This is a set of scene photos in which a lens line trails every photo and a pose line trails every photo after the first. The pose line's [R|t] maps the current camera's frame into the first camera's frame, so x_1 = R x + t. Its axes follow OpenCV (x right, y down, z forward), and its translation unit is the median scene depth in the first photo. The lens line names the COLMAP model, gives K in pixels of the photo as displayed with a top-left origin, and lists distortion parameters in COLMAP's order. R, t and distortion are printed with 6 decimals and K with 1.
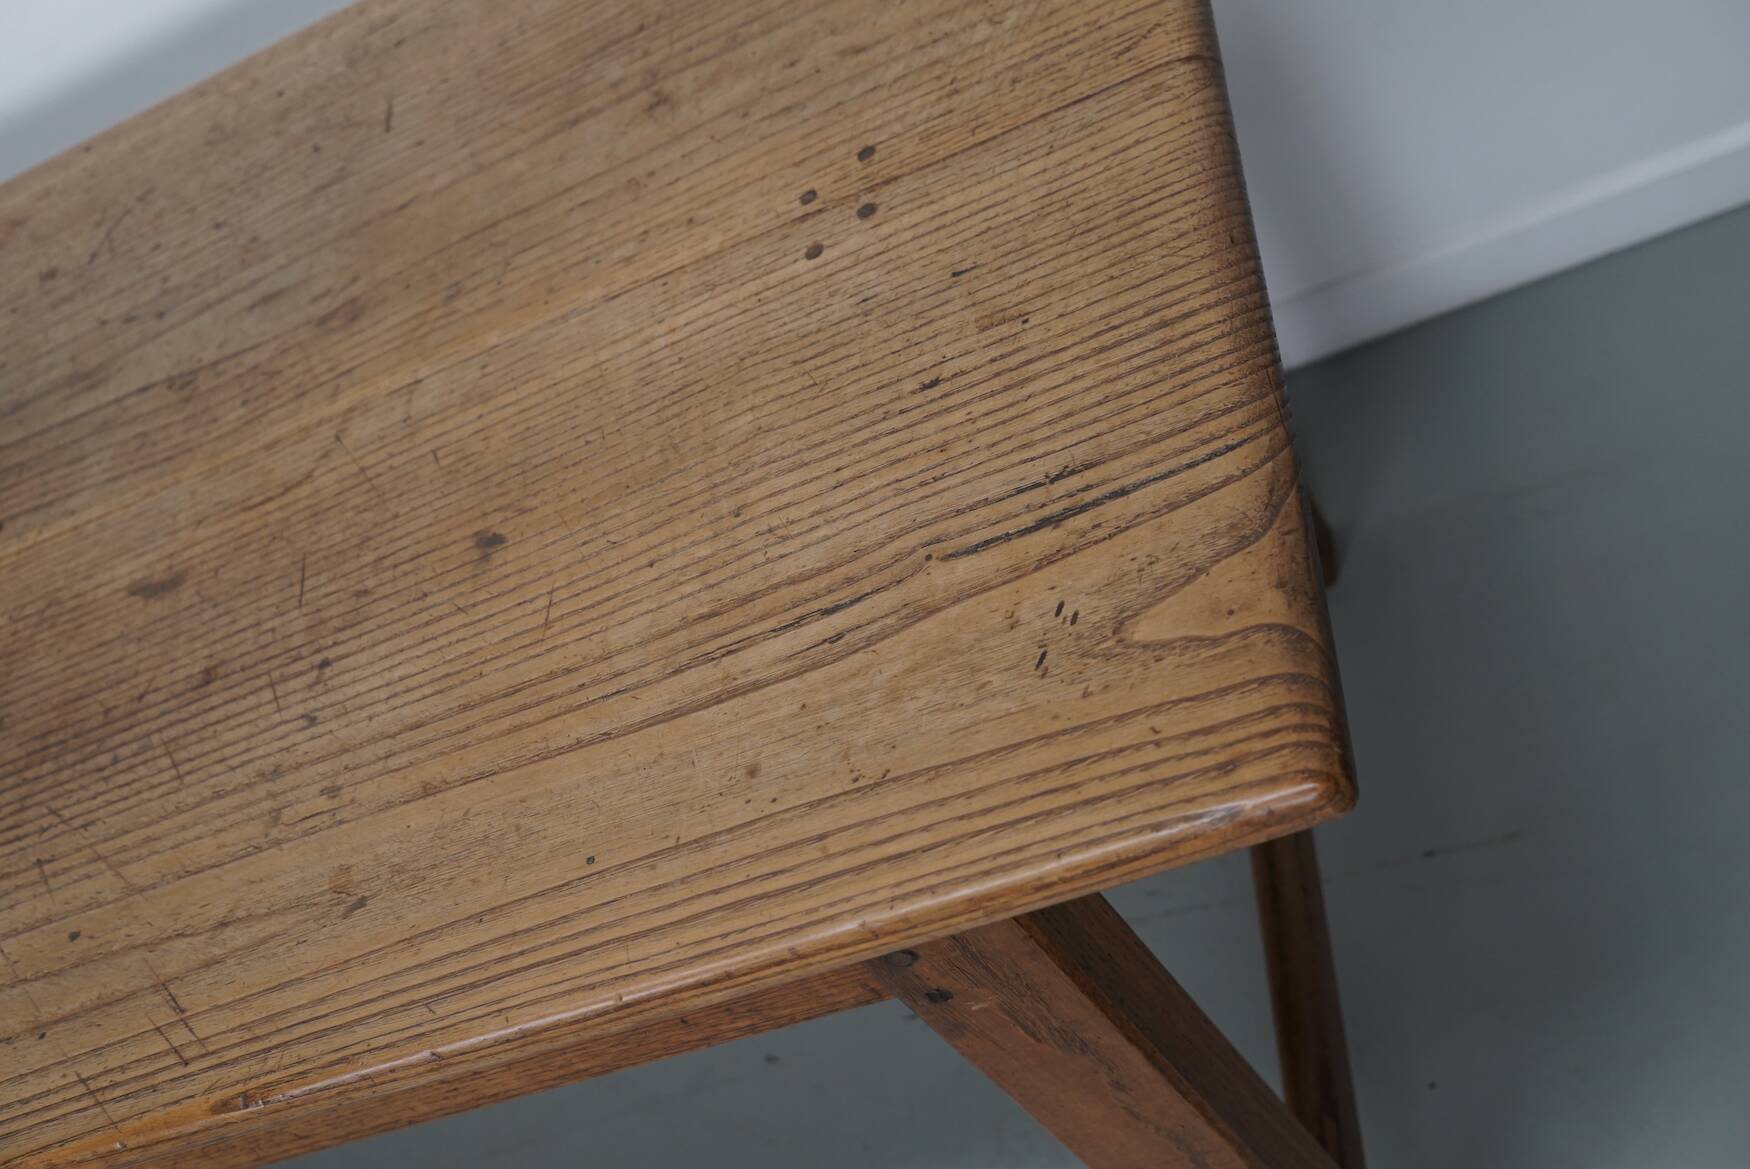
lens RADIAL K [[2244.7, 0, 875.0], [0, 2244.7, 584.5], [0, 0, 1]] dist [-0.155598, 0.330959]
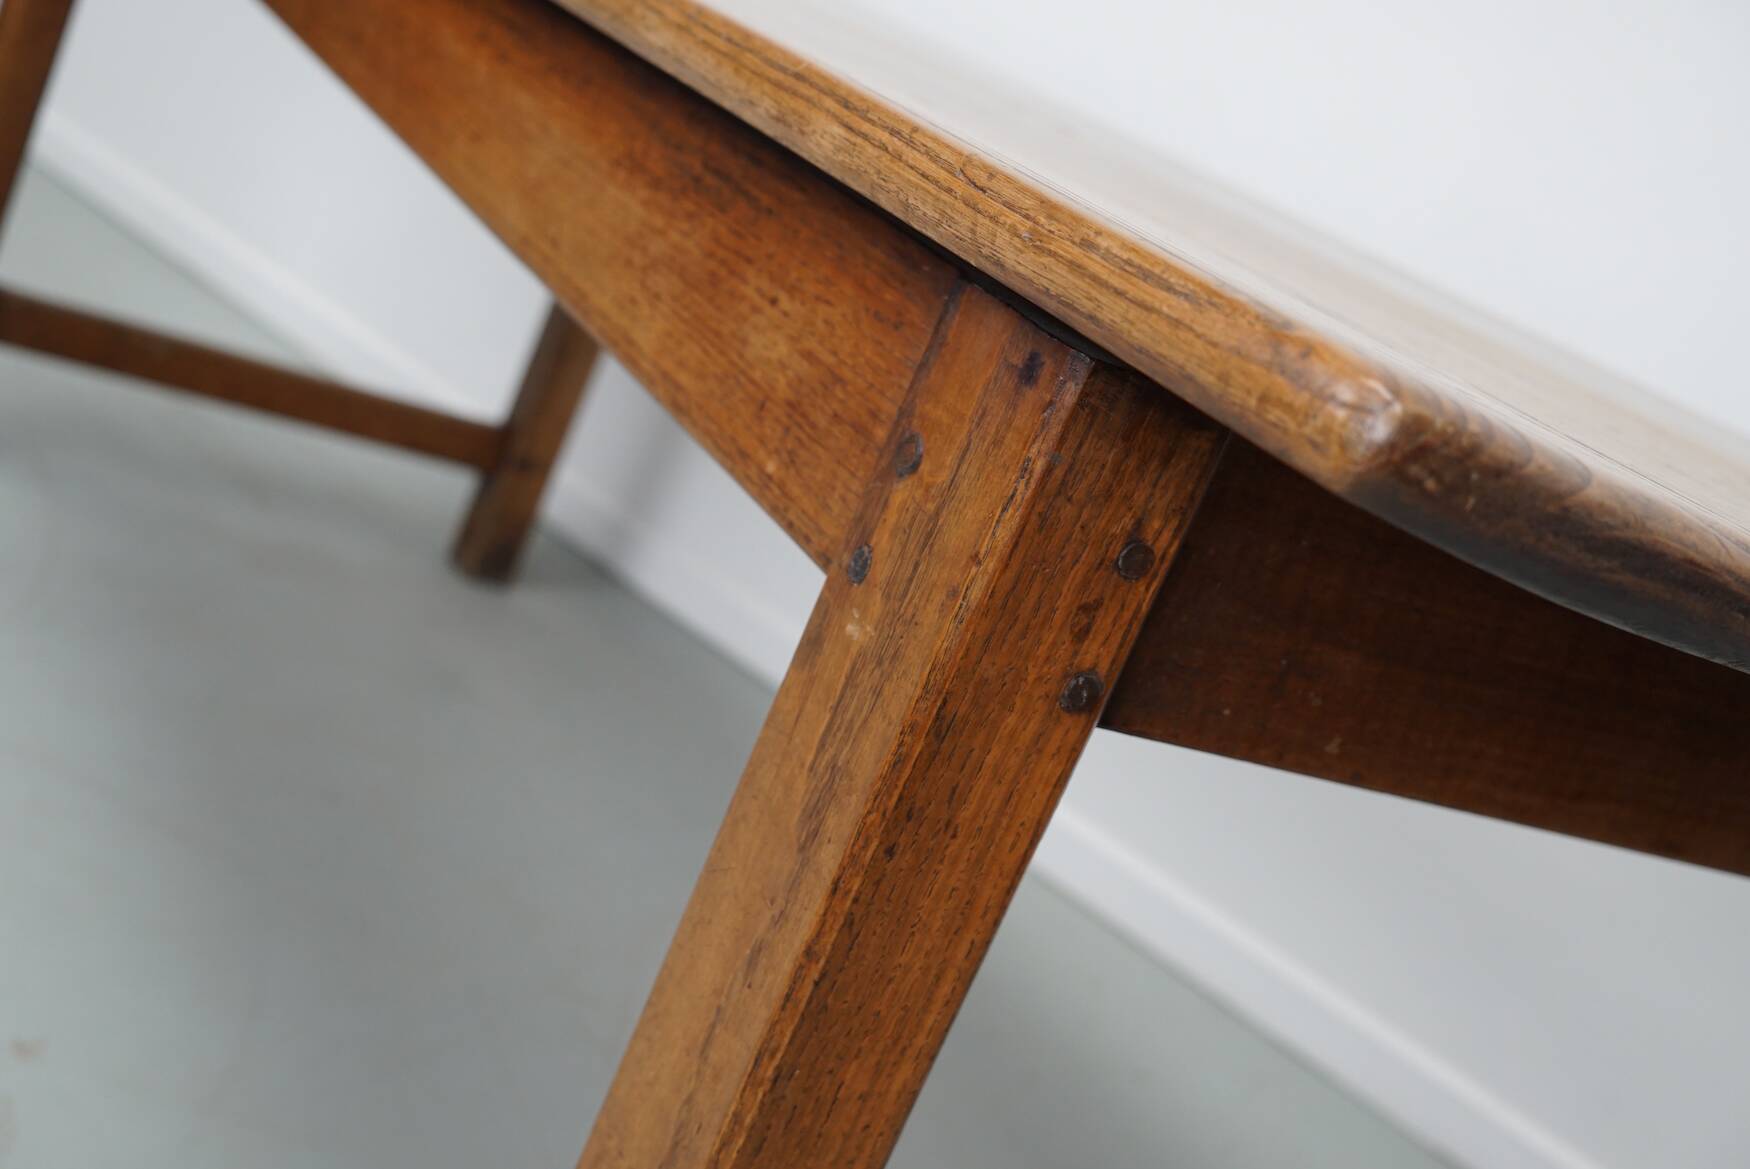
lens RADIAL K [[2244.7, 0, 875.0], [0, 2244.7, 584.5], [0, 0, 1]] dist [-0.155598, 0.330959]
pose [[0.181214, 0.773108, -0.607837, 0.450727], [-0.978611, 0.202954, -0.033616, 0.199814], [0.097374, 0.600928, 0.793350, 0.437683]]
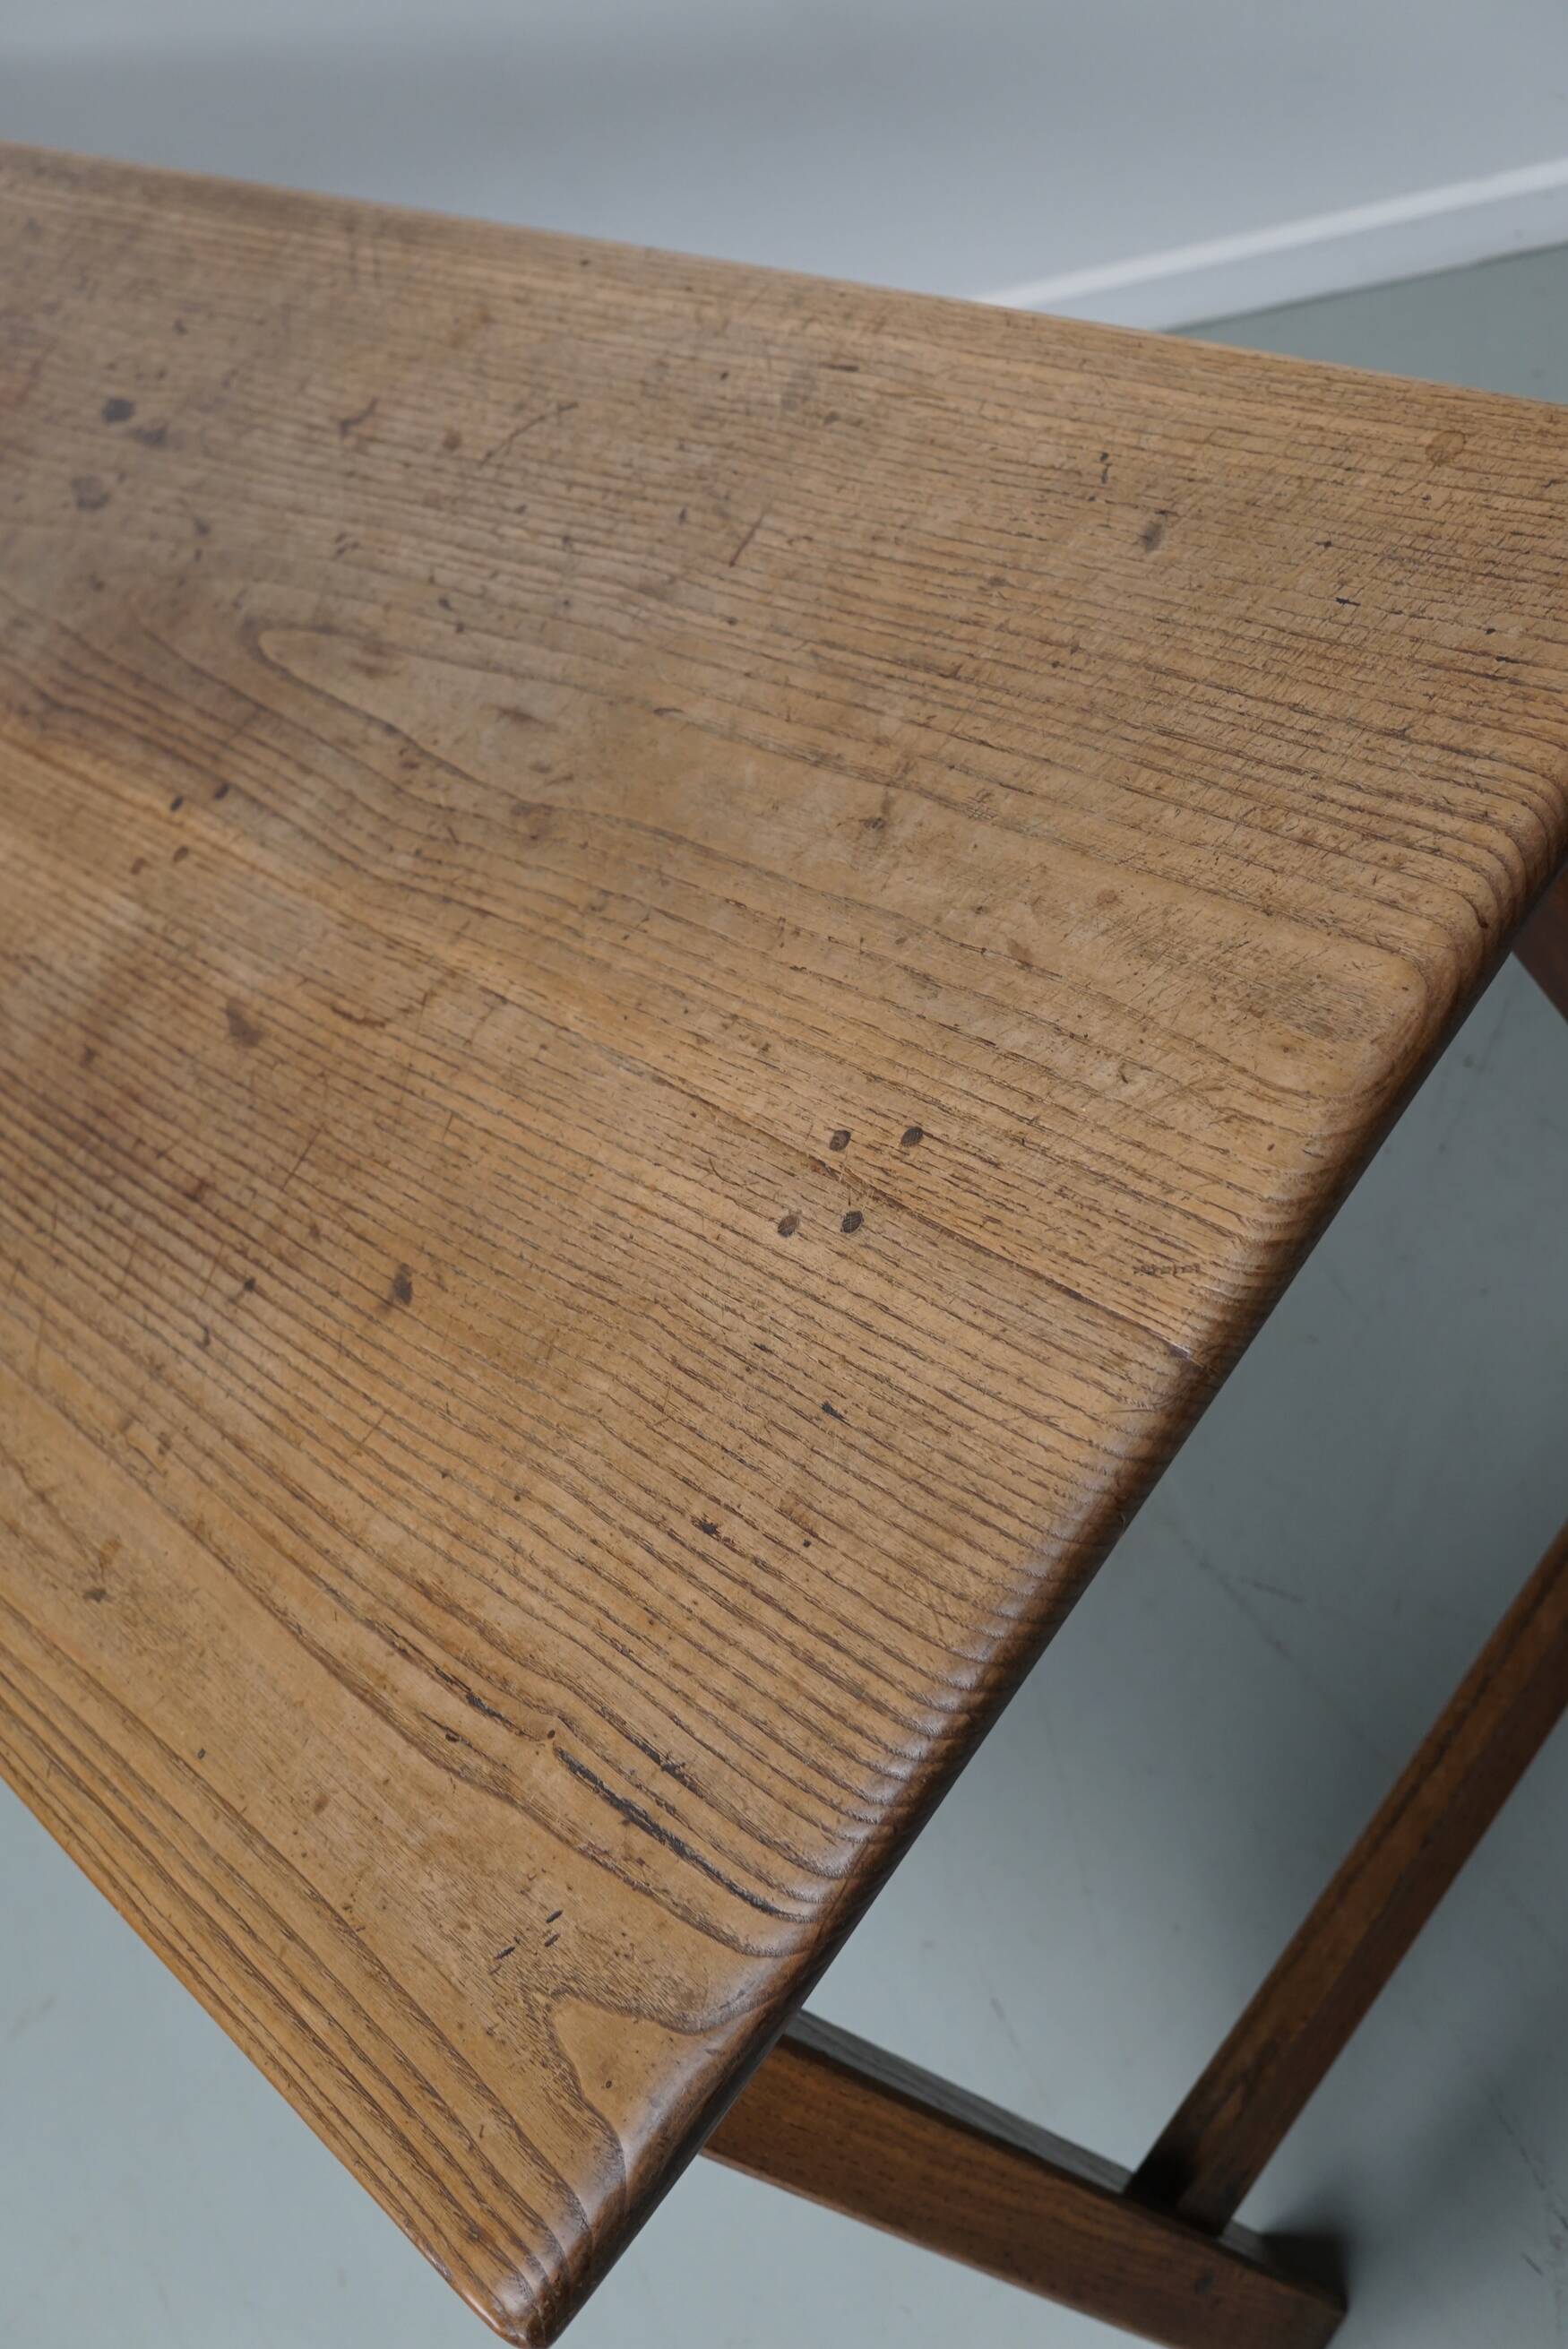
lens RADIAL K [[3053.8, 0, 832.8], [0, 3053.8, 1086.2], [0, 0, 1]] dist [-0.150143, 0.230284]
pose [[0.782582, 0.523968, -0.336190, 0.375021], [-0.320300, 0.801945, 0.504274, -0.848715], [0.533829, -0.286954, 0.795414, 0.142126]]
